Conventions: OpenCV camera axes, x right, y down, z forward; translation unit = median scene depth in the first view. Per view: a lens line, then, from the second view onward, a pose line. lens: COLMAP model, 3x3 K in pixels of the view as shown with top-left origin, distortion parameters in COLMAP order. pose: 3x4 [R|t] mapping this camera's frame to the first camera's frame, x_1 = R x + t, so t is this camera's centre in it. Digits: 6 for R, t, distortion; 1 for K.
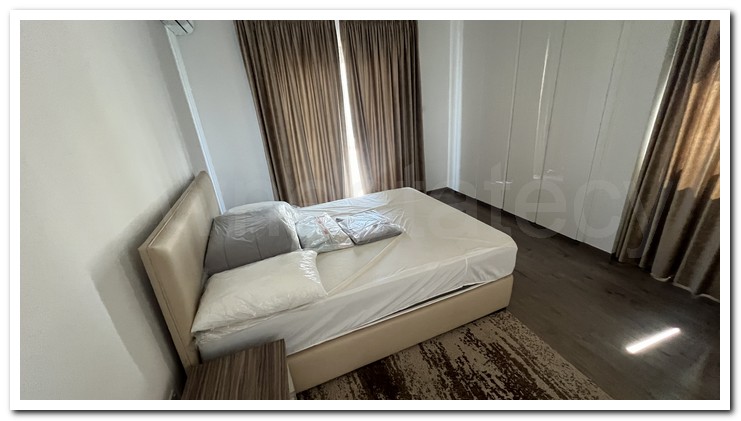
lens RADIAL K [[281.6, 0, 367.9], [0, 281.6, 209.9], [0, 0, 1]] dist [-0.001533, 0.000170]
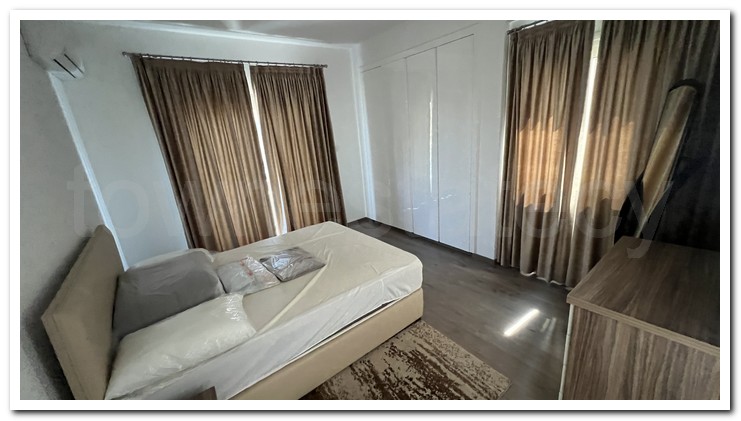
lens RADIAL K [[281.6, 0, 367.9], [0, 281.6, 209.9], [0, 0, 1]] dist [-0.001533, 0.000170]
pose [[0.961466, -0.080237, 0.262954, 0.011122], [0.109332, 0.989169, -0.097933, -0.004167], [-0.252248, 0.122909, 0.959825, -0.128275]]
